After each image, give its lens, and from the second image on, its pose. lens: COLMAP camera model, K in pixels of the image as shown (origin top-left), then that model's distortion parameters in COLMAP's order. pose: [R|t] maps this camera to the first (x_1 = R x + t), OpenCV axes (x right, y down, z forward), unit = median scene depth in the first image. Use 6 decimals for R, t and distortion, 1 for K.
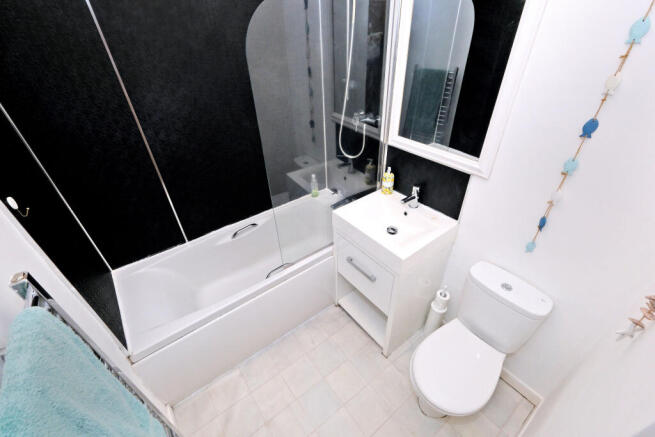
lens RADIAL K [[286.9, 0, 327.5], [0, 286.9, 218.5], [0, 0, 1]] dist [0.001234, 0.000089]
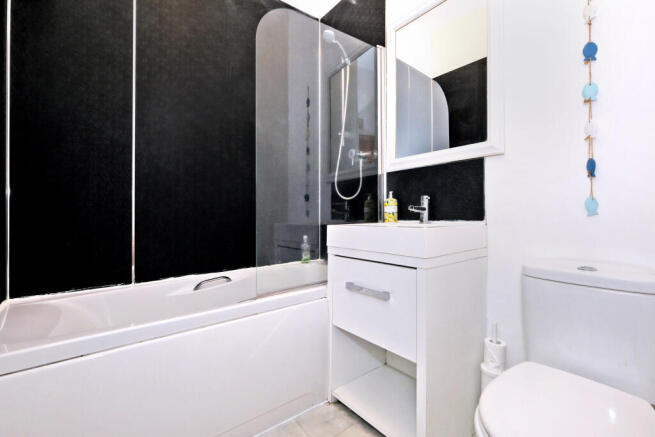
lens RADIAL K [[294.1, 0, 322.8], [0, 294.1, 212.9], [0, 0, 1]] dist [-0.001422, 0.000250]
pose [[0.999524, 0.030404, -0.005249, 0.009304], [-0.027668, 0.807972, -0.588572, 0.414476], [-0.013653, 0.588437, 0.808428, 0.287201]]
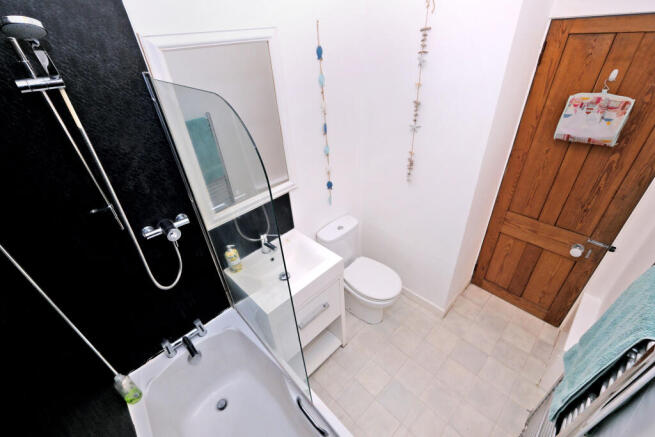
lens RADIAL K [[286.9, 0, 327.5], [0, 286.9, 218.5], [0, 0, 1]] dist [0.001234, 0.000089]
pose [[-0.126853, -0.527127, 0.840265, -0.517112], [0.622682, 0.617081, 0.481121, -0.458277], [-0.772124, 0.584250, 0.249954, 0.473519]]
